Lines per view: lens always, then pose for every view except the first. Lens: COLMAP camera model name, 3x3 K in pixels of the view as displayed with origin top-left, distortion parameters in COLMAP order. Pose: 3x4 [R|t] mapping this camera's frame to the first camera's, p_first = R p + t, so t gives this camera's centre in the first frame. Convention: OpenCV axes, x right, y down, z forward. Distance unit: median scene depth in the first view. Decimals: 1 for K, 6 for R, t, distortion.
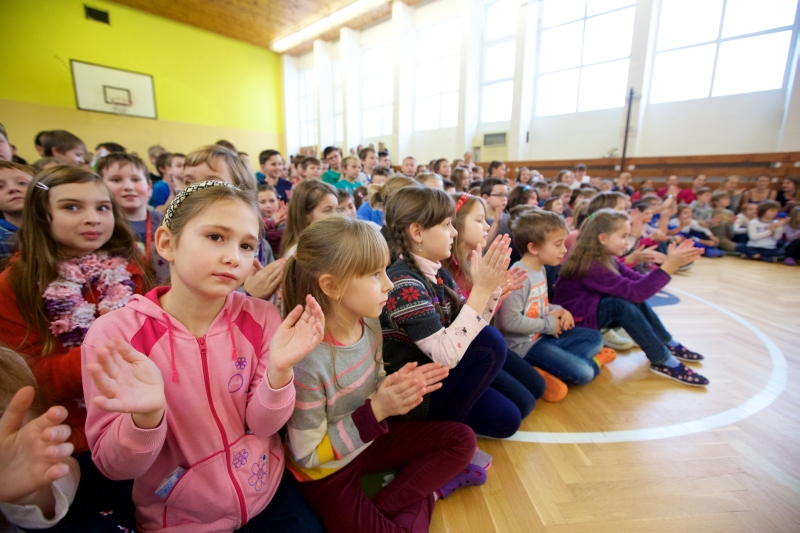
lens RADIAL K [[355.5, 0, 402.2], [0, 355.5, 252.7], [0, 0, 1]] dist [-0.003082, 0.000397]
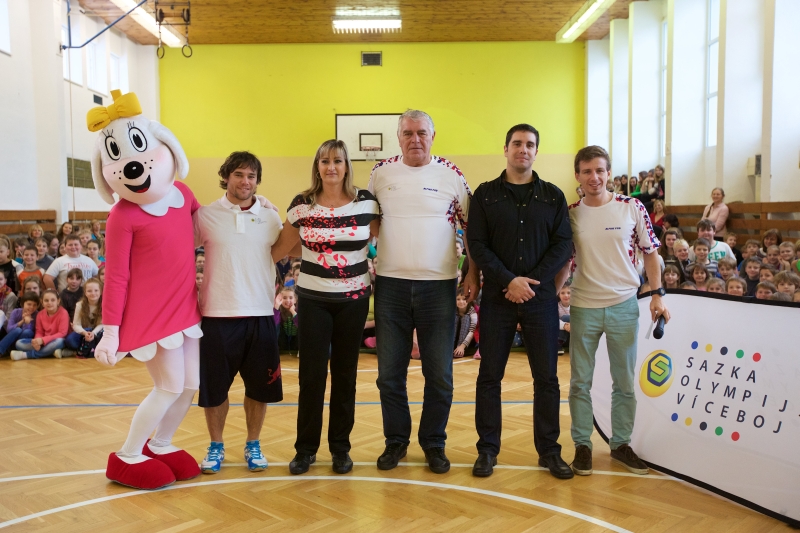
lens RADIAL K [[758.4, 0, 378.2], [0, 758.4, 255.9], [0, 0, 1]] dist [0.046276, 0.000000]
pose [[0.657559, 0.026587, -0.752934, 0.727567], [-0.127725, 0.988845, -0.076629, 0.009937], [0.742497, 0.146557, 0.653620, -0.255647]]
